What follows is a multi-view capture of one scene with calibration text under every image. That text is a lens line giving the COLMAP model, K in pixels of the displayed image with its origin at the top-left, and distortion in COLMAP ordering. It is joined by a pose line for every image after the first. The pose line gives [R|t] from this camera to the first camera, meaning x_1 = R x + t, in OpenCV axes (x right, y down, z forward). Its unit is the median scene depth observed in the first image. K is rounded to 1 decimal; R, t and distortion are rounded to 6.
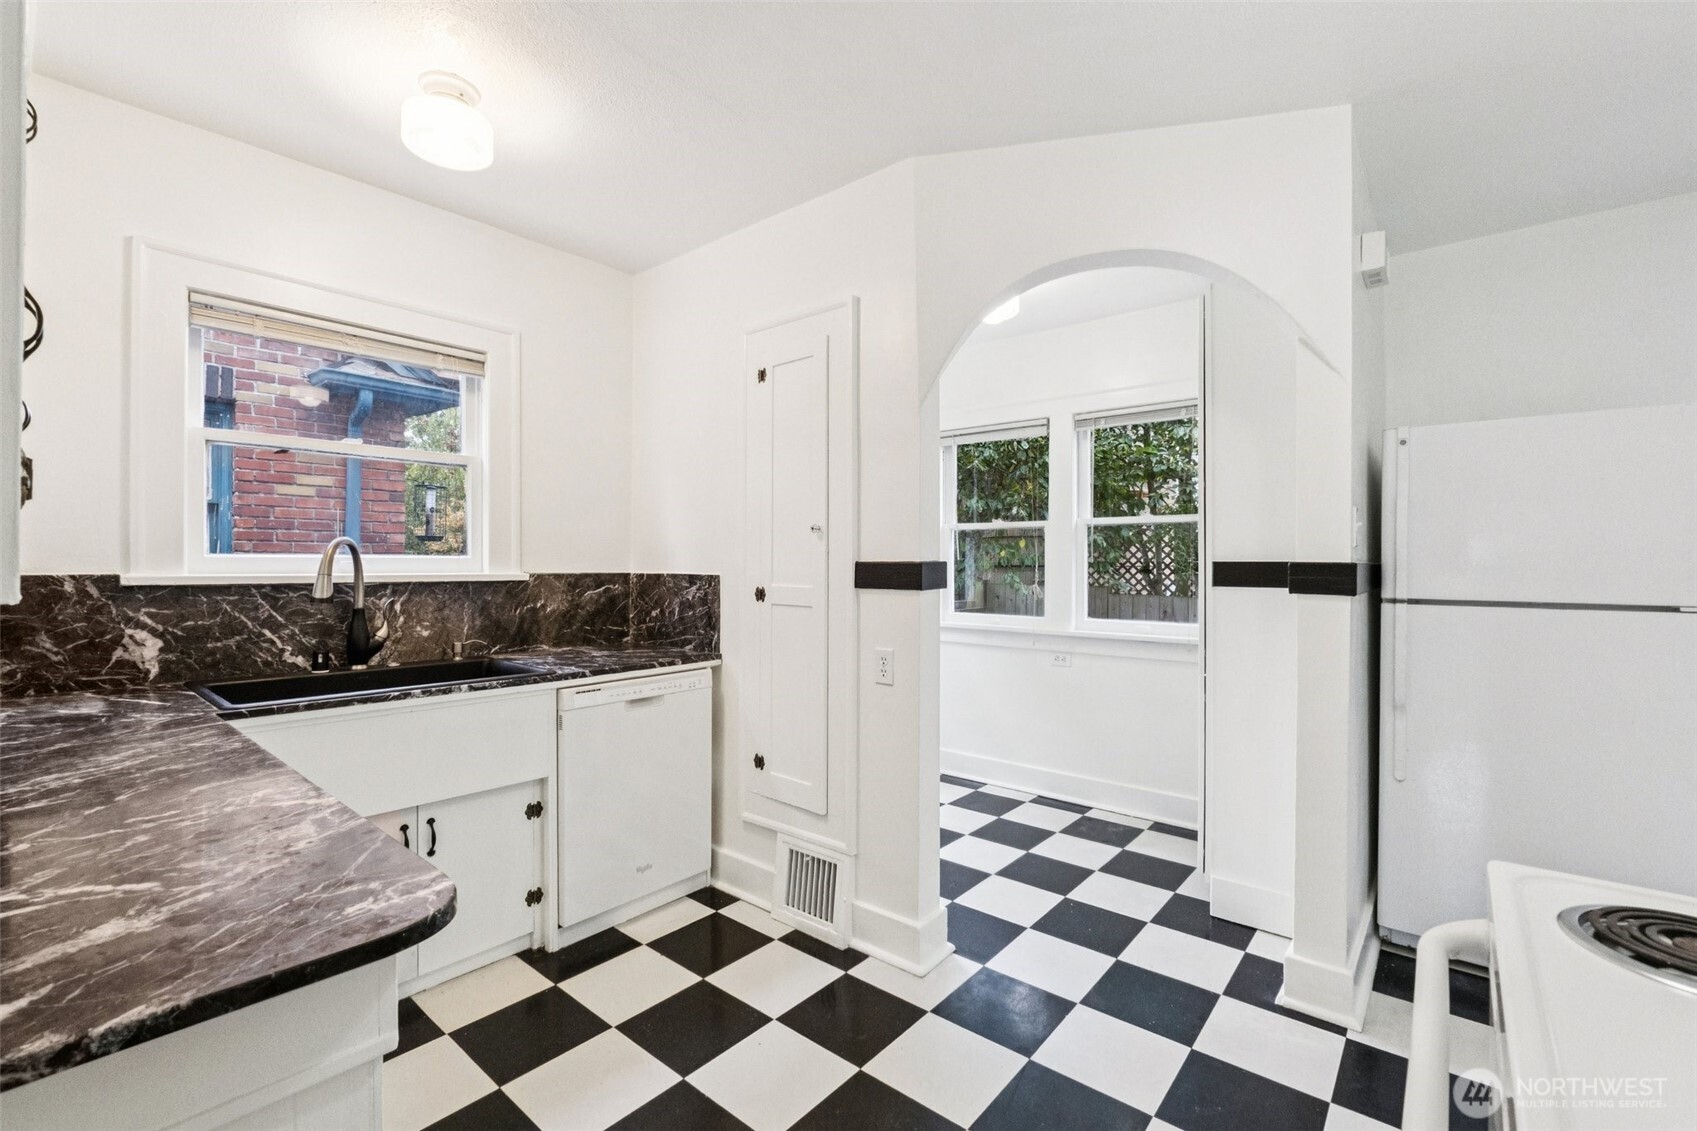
lens RADIAL K [[736.7, 0, 851.4], [0, 736.7, 567.9], [0, 0, 1]] dist [-0.009420, -0.000101]
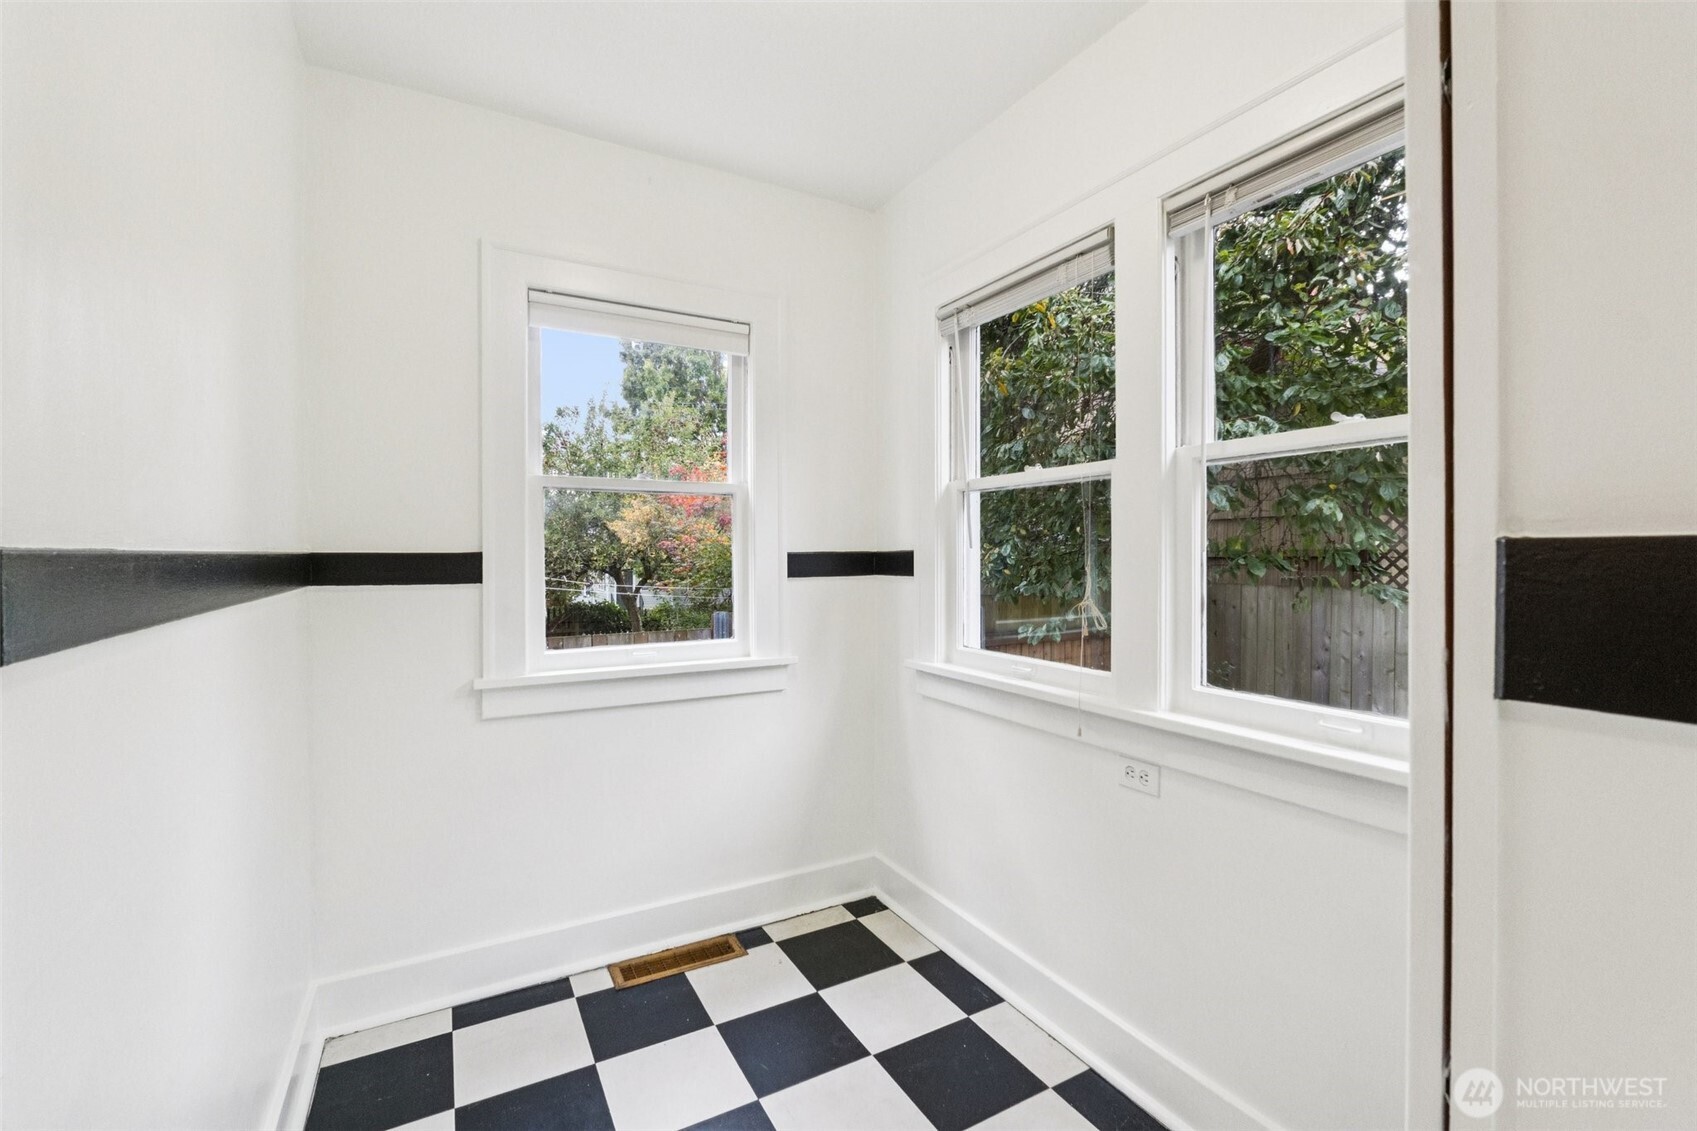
lens RADIAL K [[736.7, 0, 845.6], [0, 736.7, 561.5], [0, 0, 1]] dist [-0.009420, -0.000101]
pose [[0.931268, -0.003461, -0.364319, 0.279665], [0.009192, 0.999860, 0.013999, -0.009770], [0.364220, -0.016385, 0.931169, 0.531301]]
